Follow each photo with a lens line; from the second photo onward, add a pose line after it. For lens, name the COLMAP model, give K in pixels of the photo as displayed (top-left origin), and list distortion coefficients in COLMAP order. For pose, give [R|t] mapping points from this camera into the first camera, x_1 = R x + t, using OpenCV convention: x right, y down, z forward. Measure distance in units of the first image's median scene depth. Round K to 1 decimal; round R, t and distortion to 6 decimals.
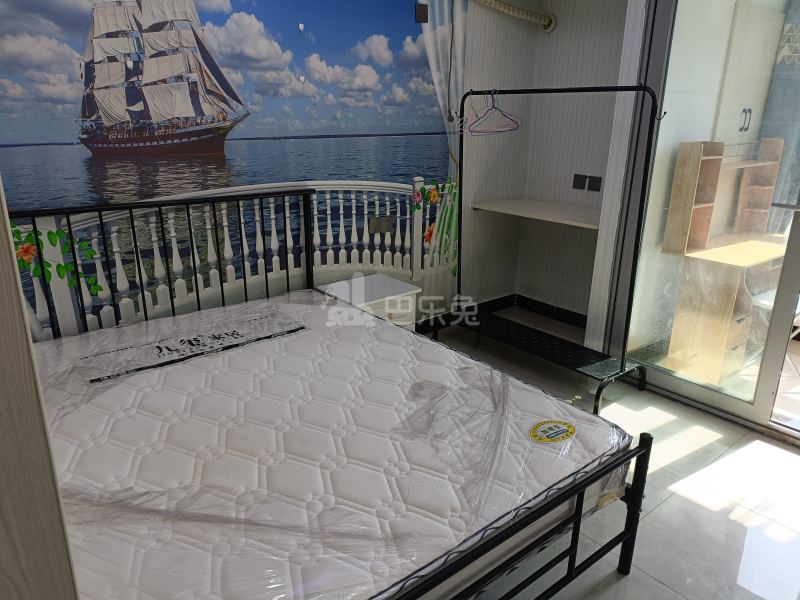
lens RADIAL K [[586.3, 0, 400.0], [0, 586.3, 300.0], [0, 0, 1]] dist [0.092093, -0.094252]
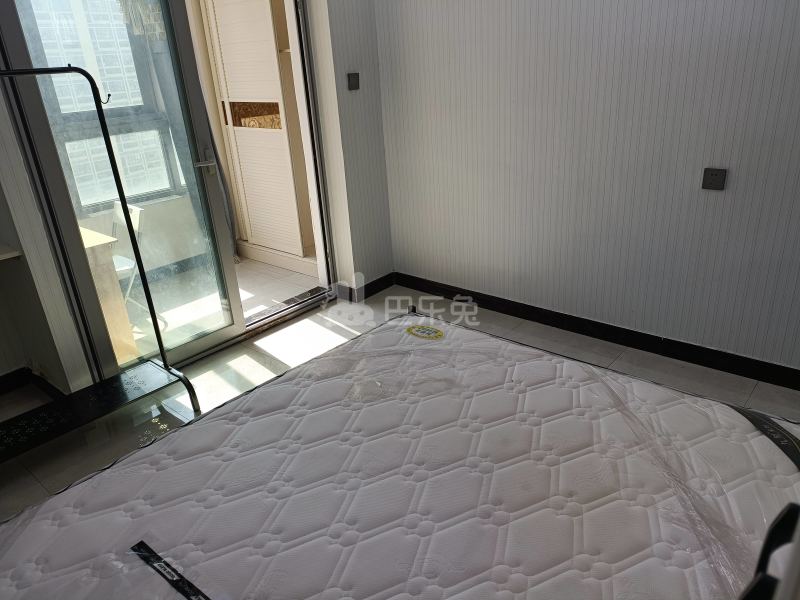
lens RADIAL K [[586.3, 0, 400.0], [0, 586.3, 300.0], [0, 0, 1]] dist [0.092093, -0.094252]
pose [[-0.171267, -0.379387, 0.909249, -0.546384], [0.358773, 0.835503, 0.416194, -0.245755], [-0.917578, 0.397494, -0.006980, 0.650103]]
